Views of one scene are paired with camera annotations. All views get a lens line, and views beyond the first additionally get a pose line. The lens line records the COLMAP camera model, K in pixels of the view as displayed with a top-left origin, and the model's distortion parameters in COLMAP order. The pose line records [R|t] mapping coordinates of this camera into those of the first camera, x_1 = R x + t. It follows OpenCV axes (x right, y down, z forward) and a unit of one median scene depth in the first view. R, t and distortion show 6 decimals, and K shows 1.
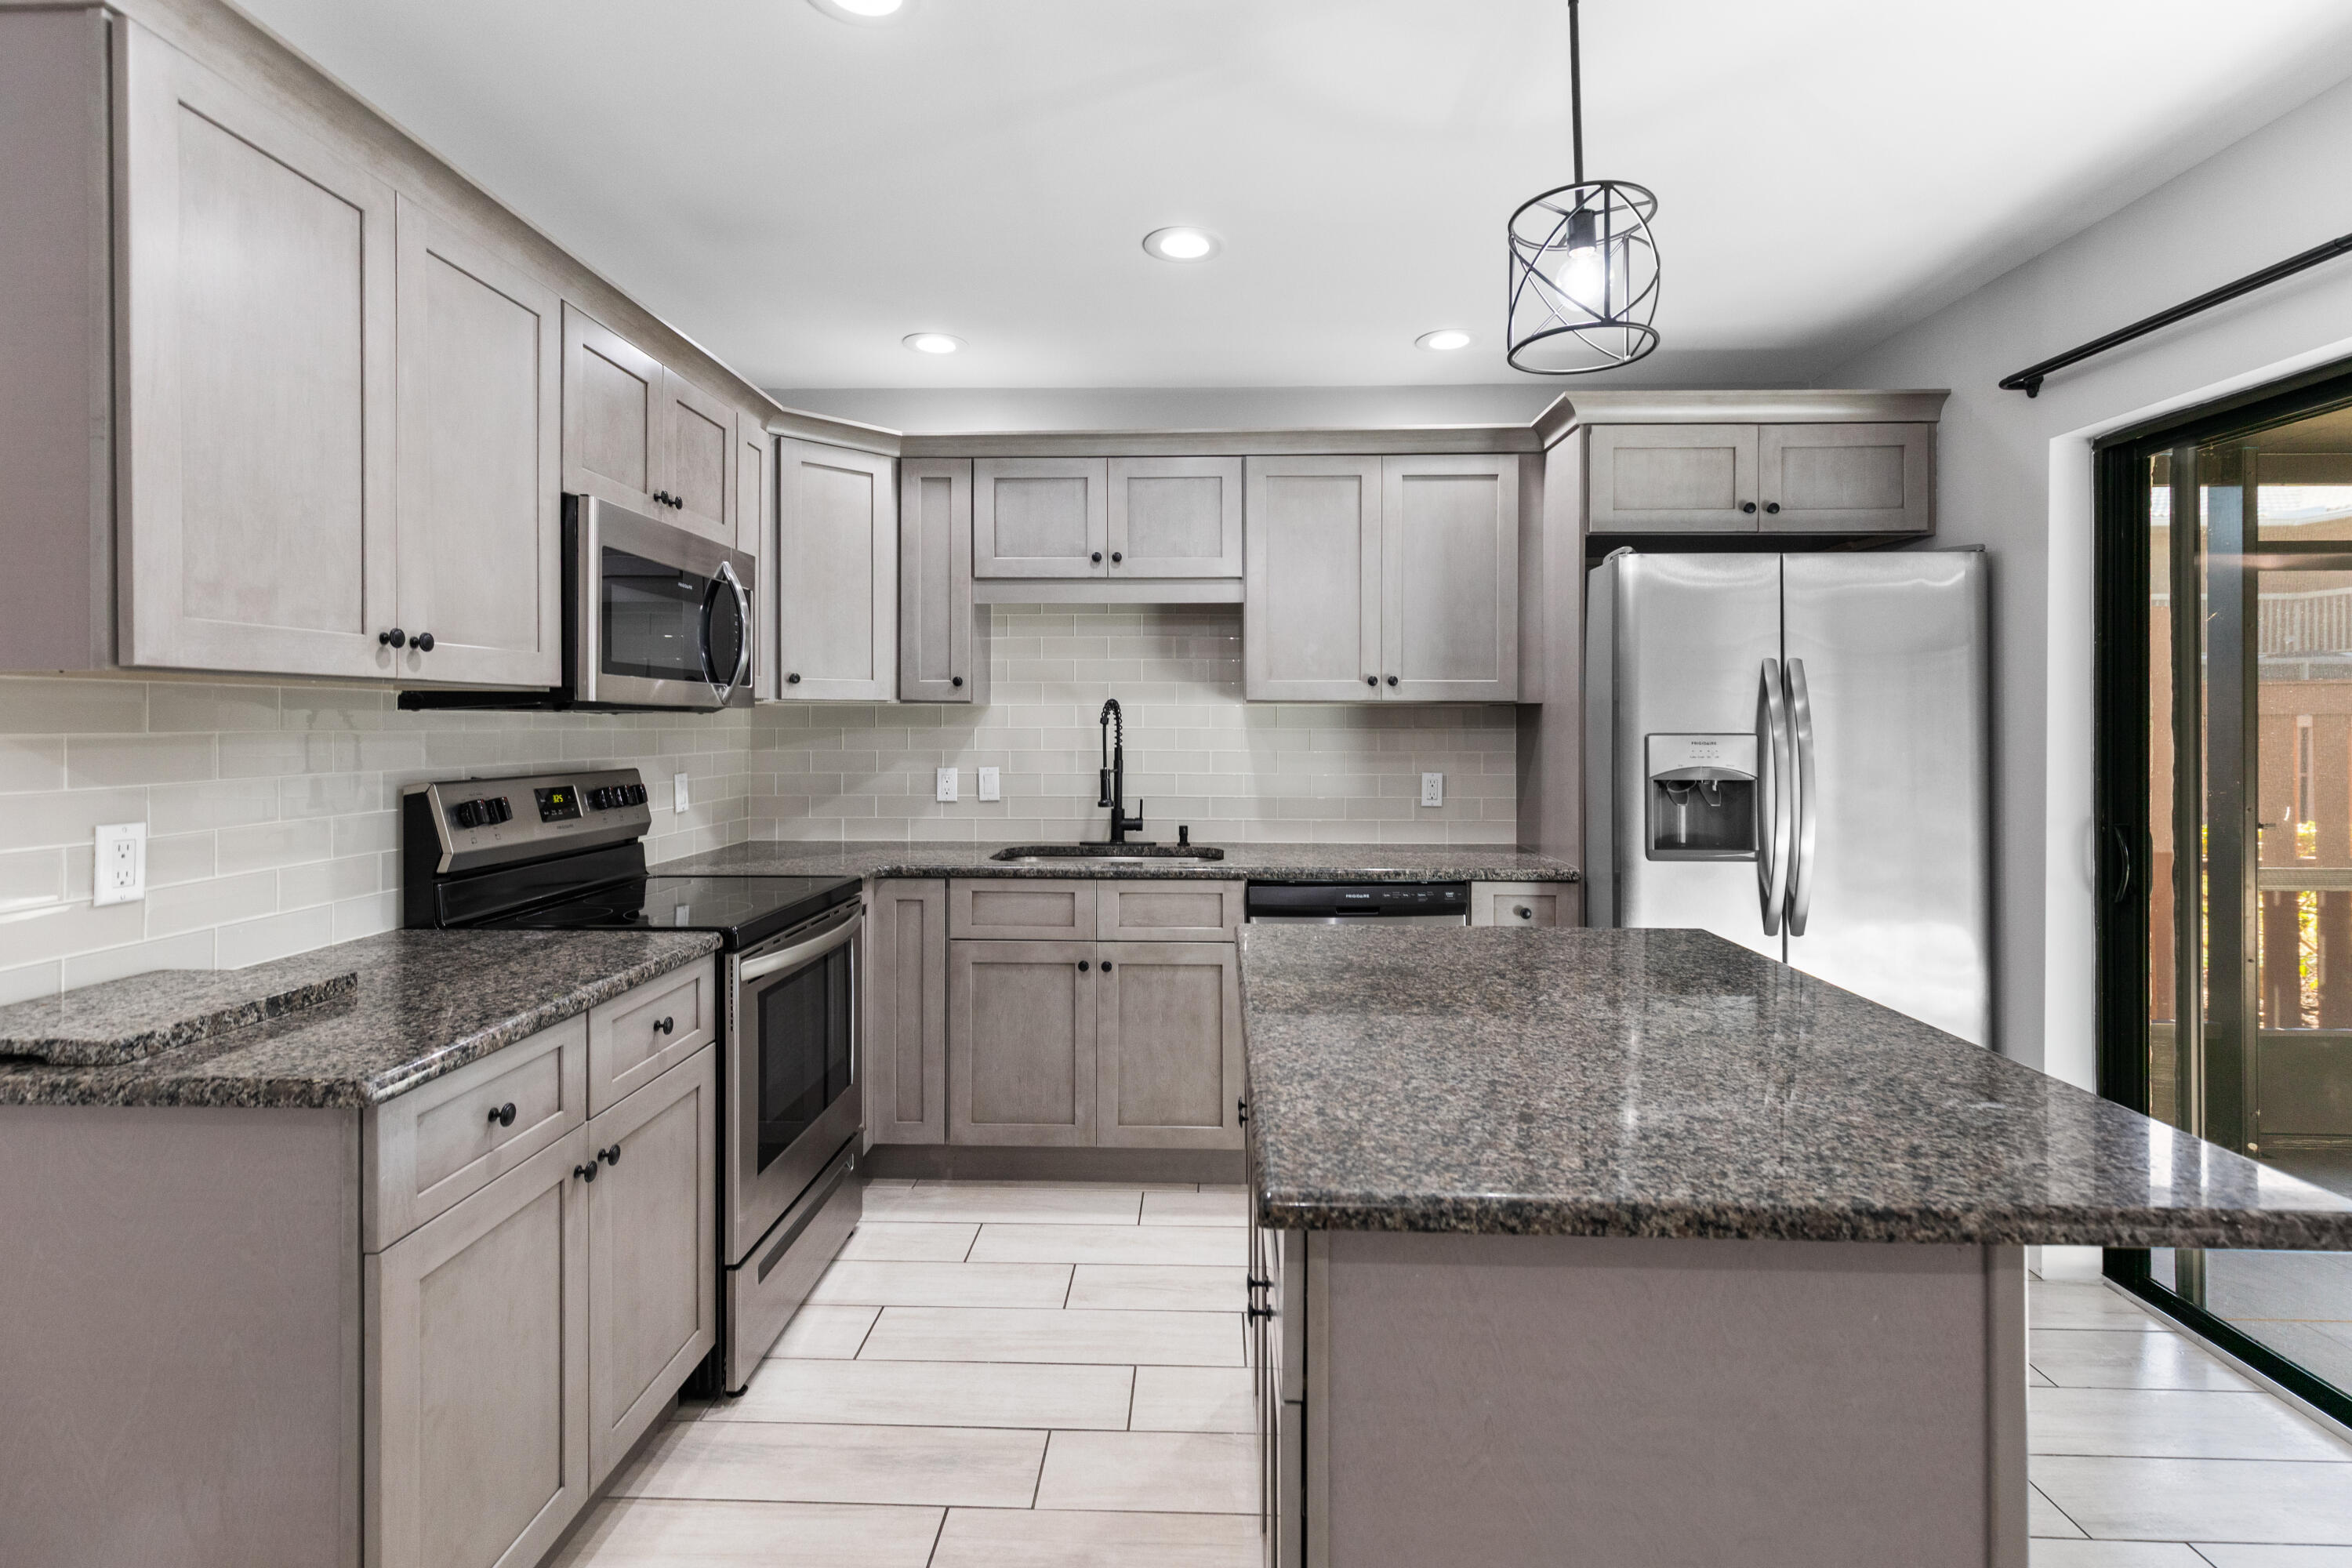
lens RADIAL K [[1081.9, 0, 1175.5], [0, 1081.9, 724.2], [0, 0, 1]] dist [0.009669, -0.002098]
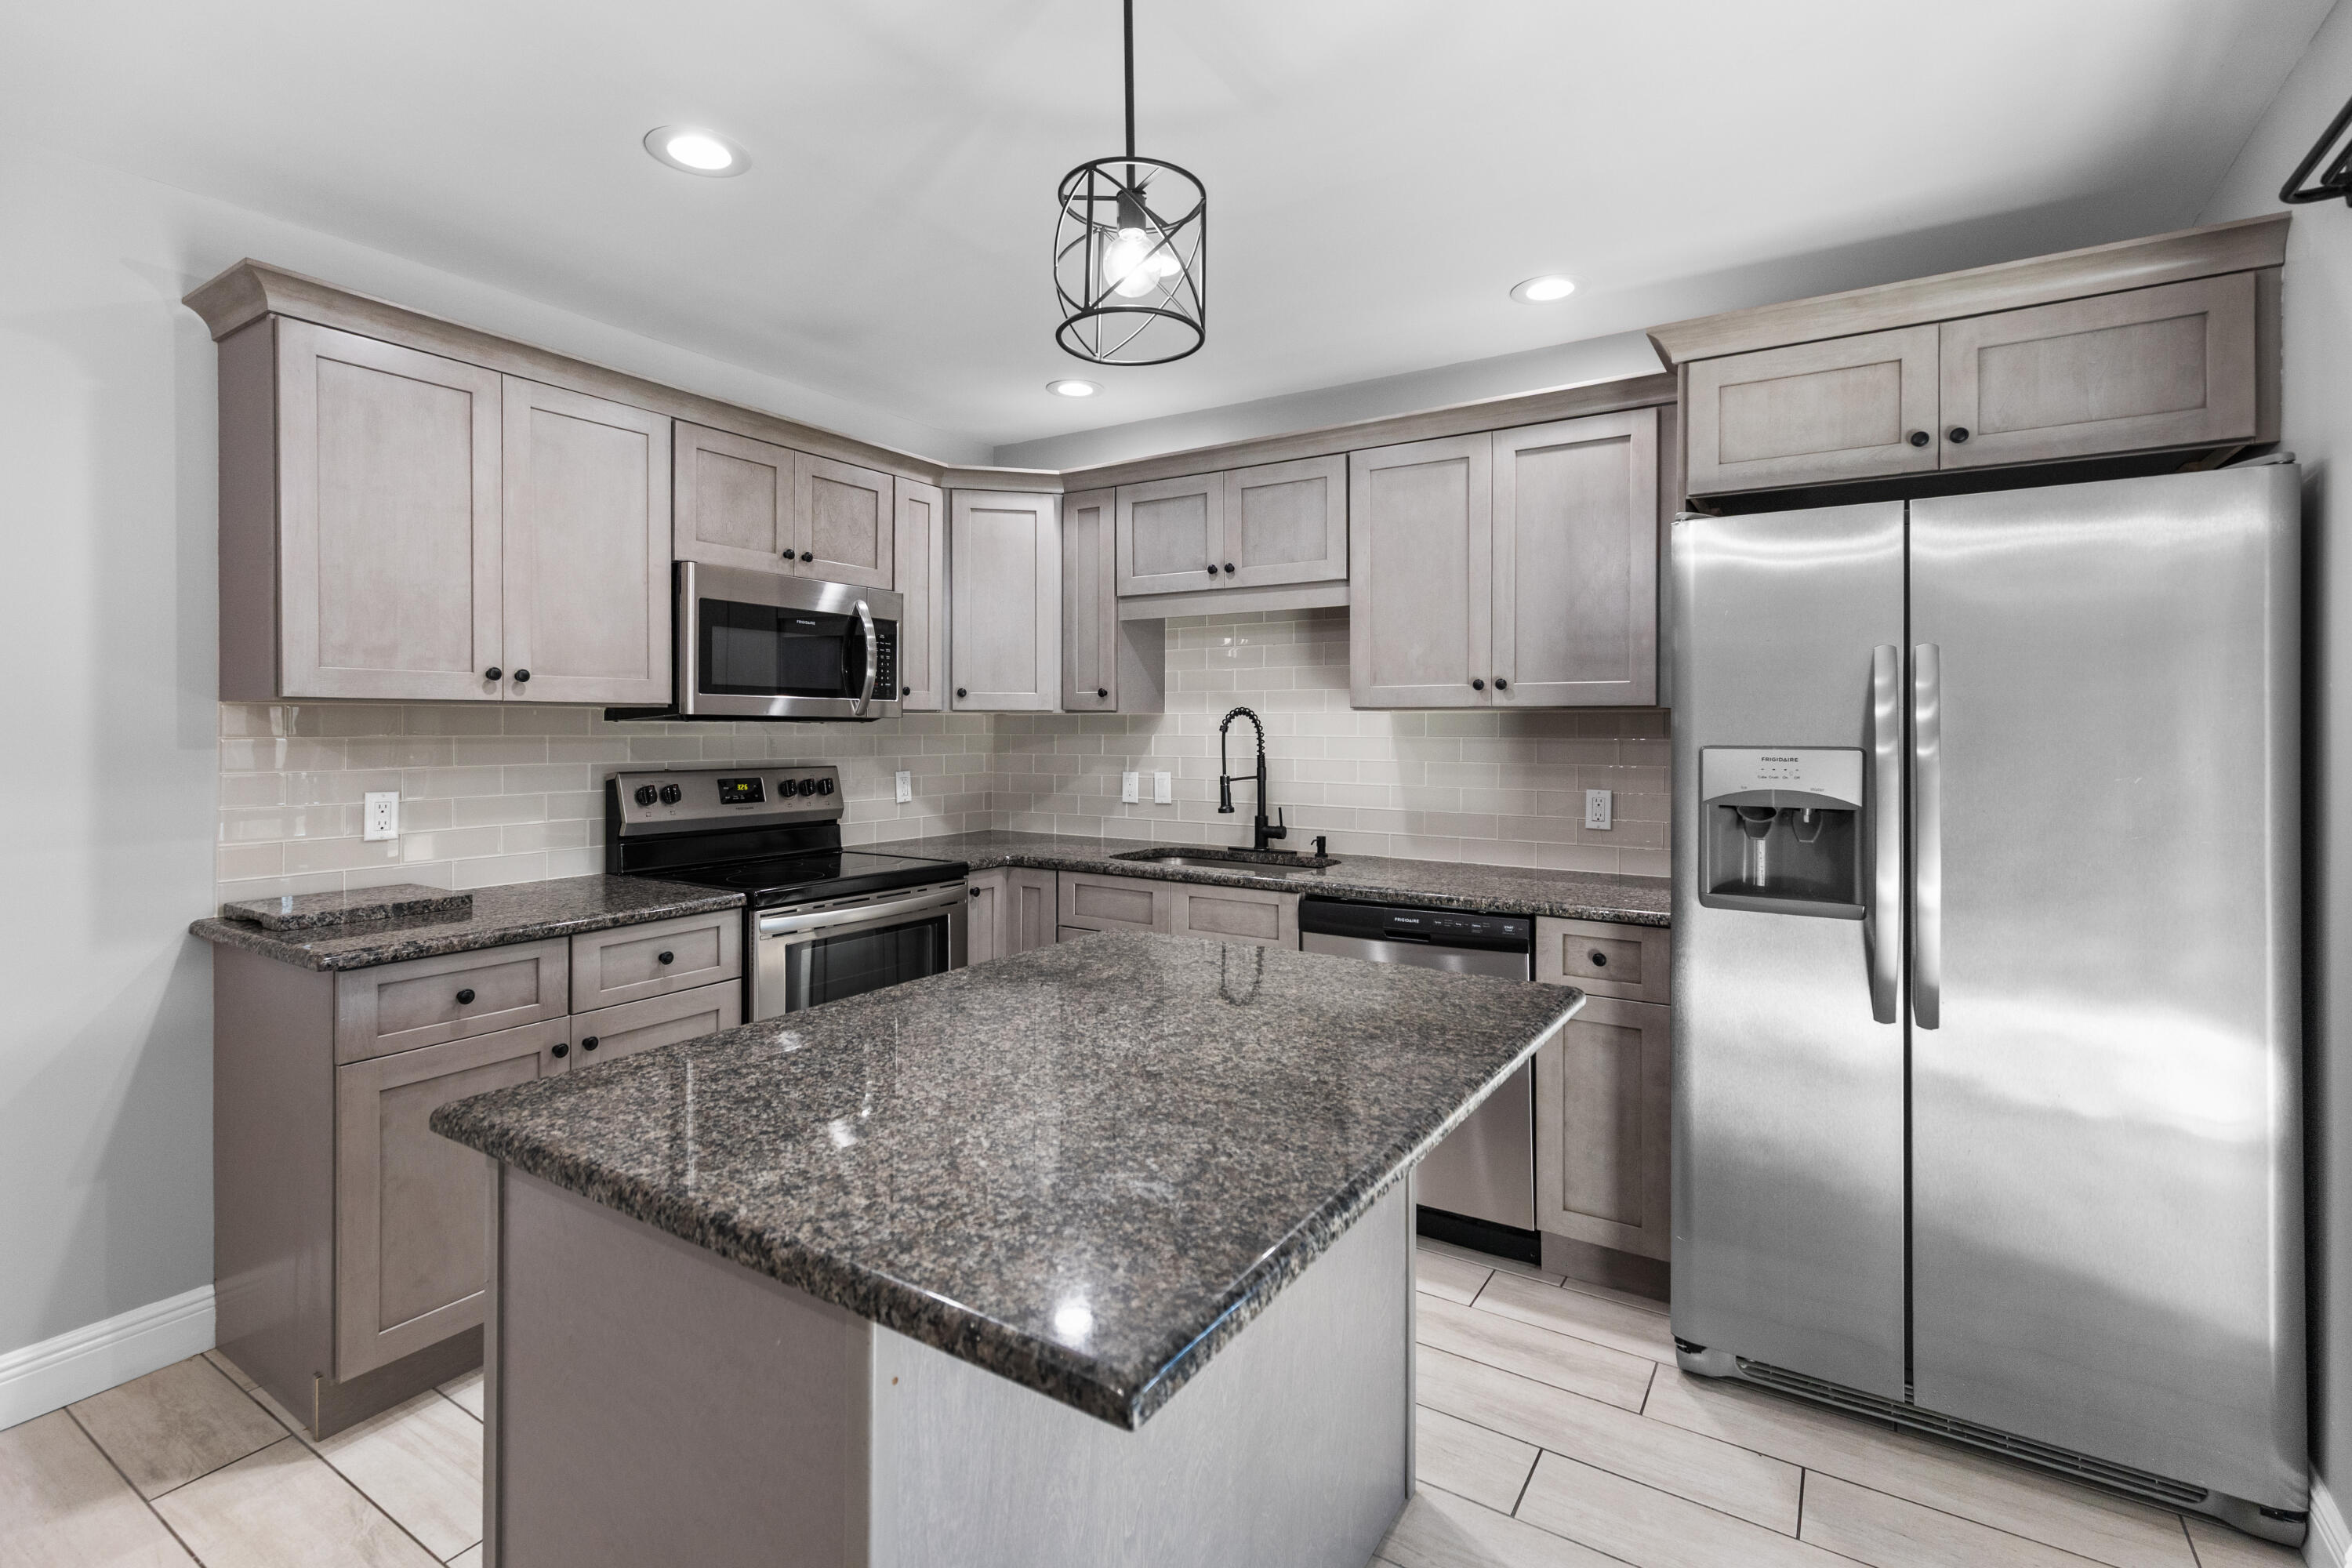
lens RADIAL K [[1081.9, 0, 1165.5], [0, 1081.9, 728.4], [0, 0, 1]] dist [0.009669, -0.002098]
pose [[0.857118, 0.001228, -0.515119, 0.493058], [-0.001962, 0.999998, -0.000881, -0.002857], [0.515117, 0.001766, 0.857118, 0.115009]]
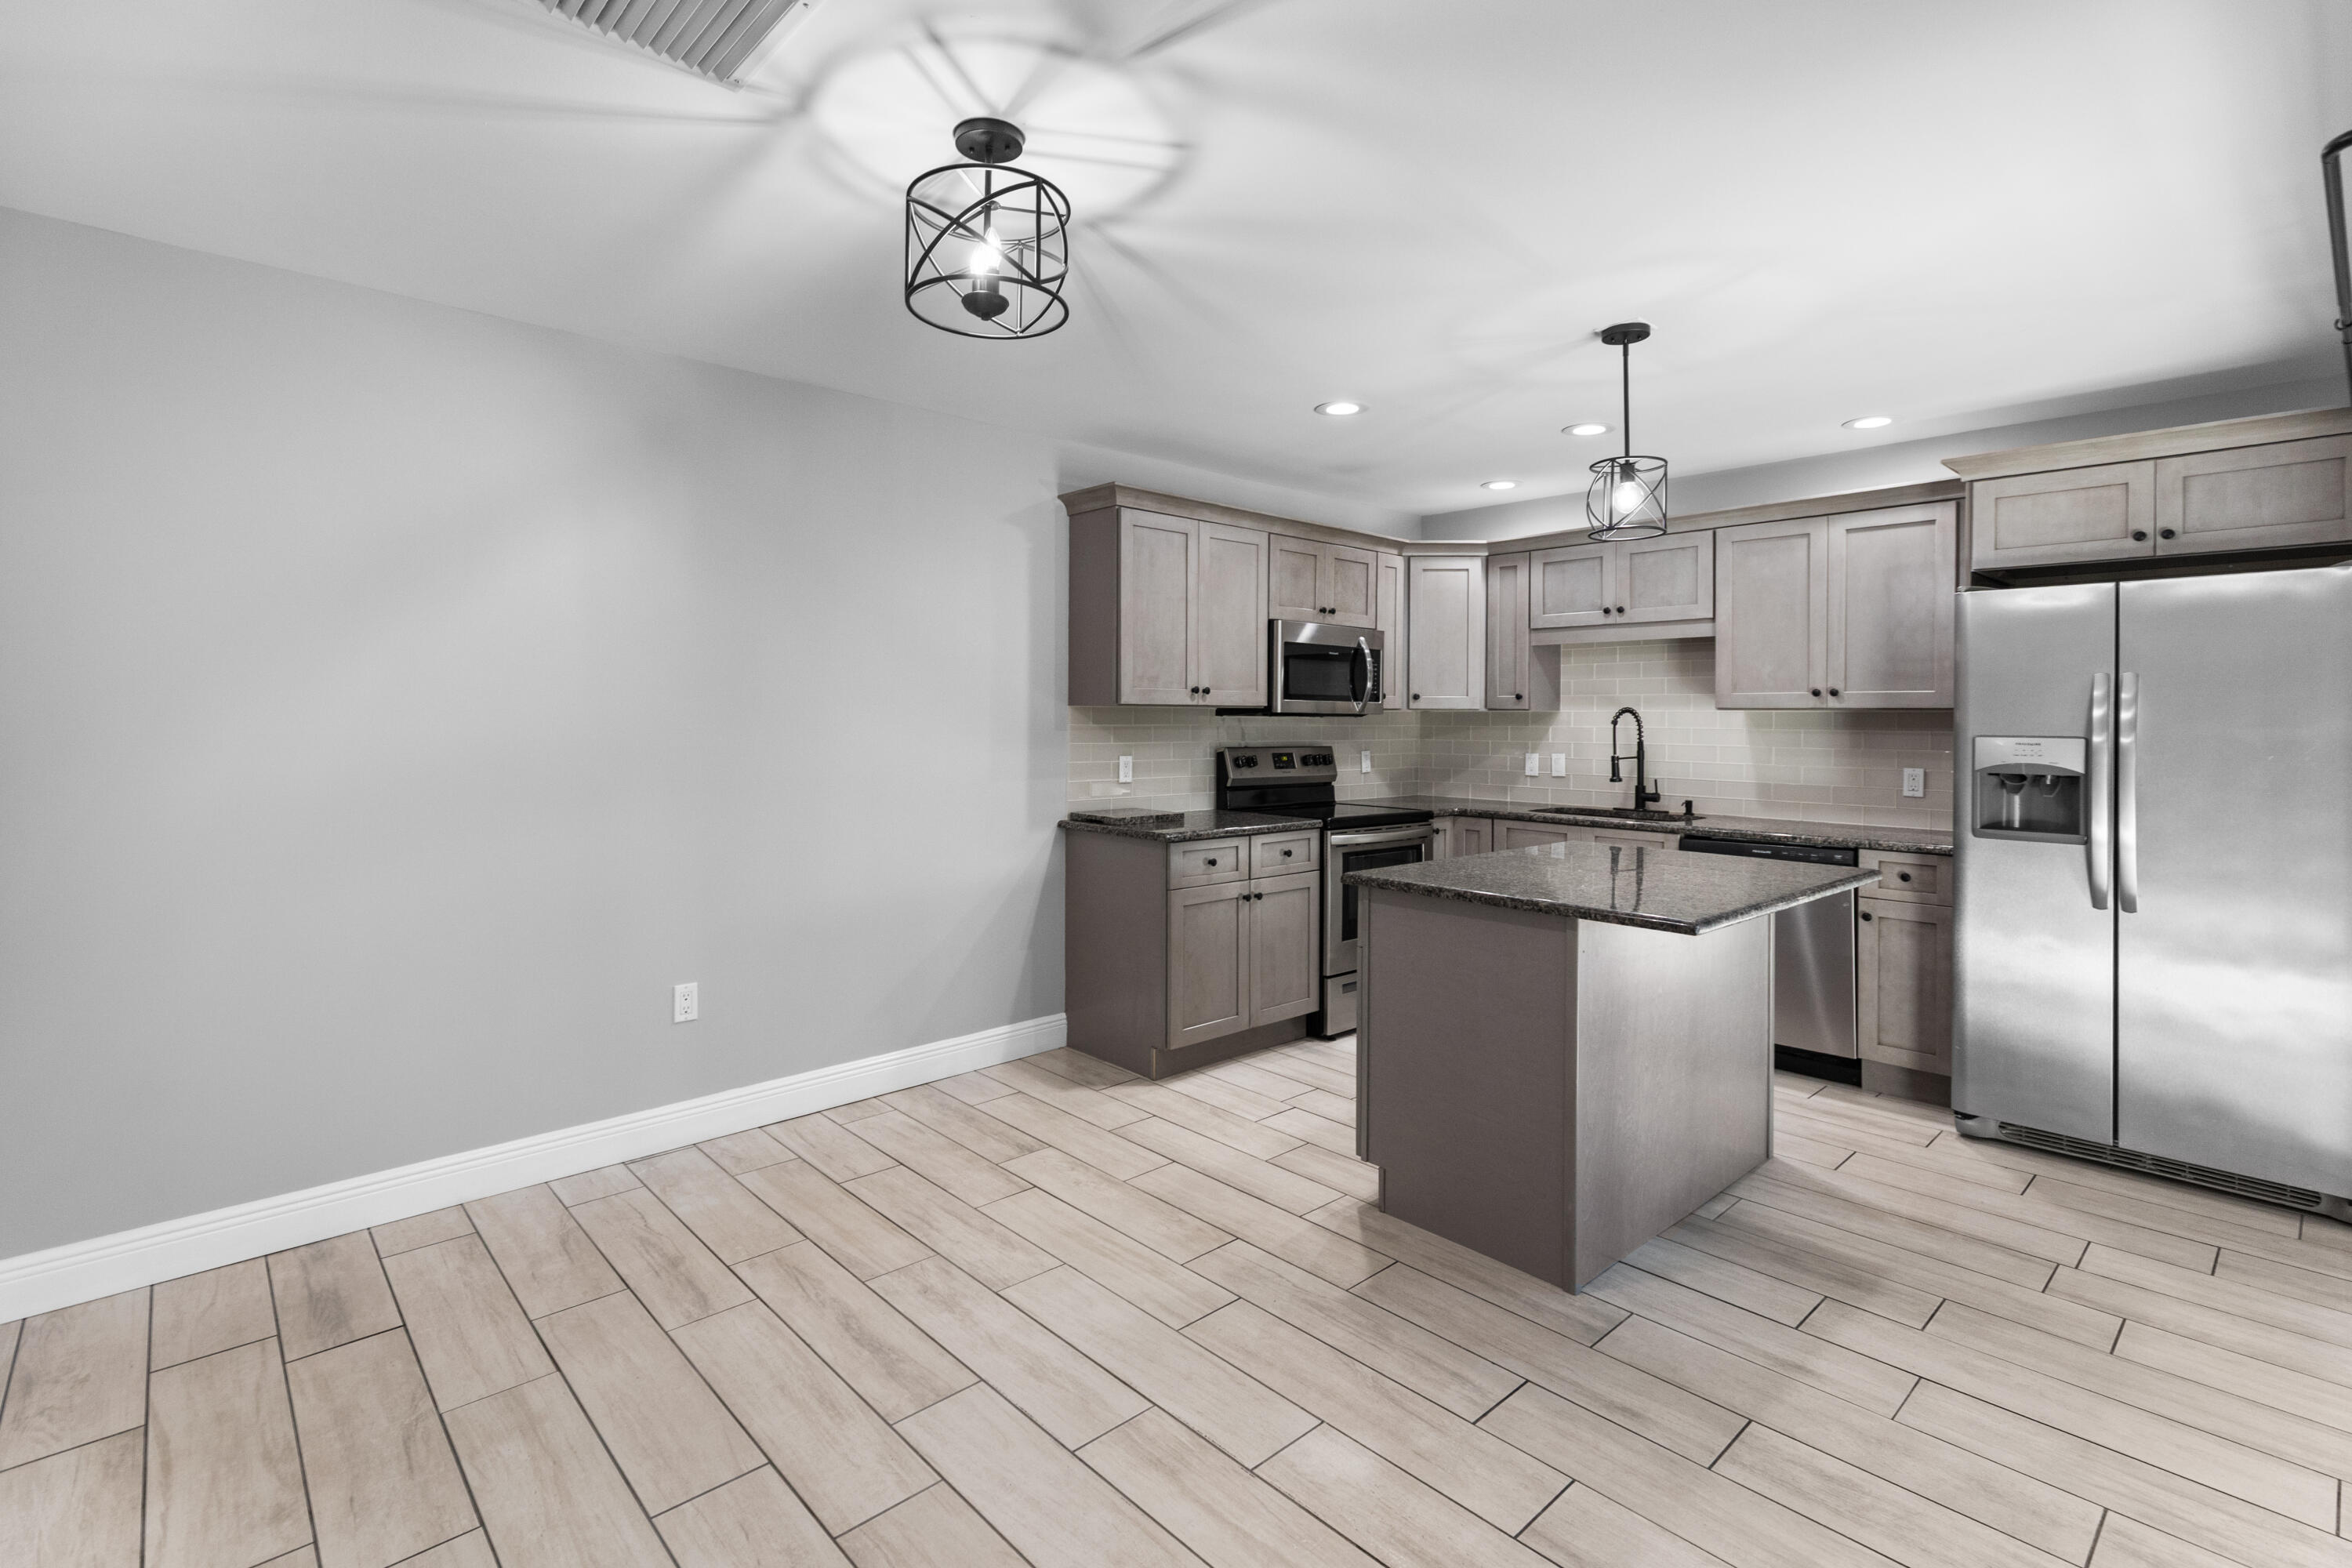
lens RADIAL K [[1081.9, 0, 1166.4], [0, 1081.9, 719.2], [0, 0, 1]] dist [0.009669, -0.002098]
pose [[0.695738, 0.004092, -0.718284, 0.667915], [-0.006508, 0.999979, -0.000607, -0.003382], [0.718267, 0.005097, 0.695749, -0.527475]]
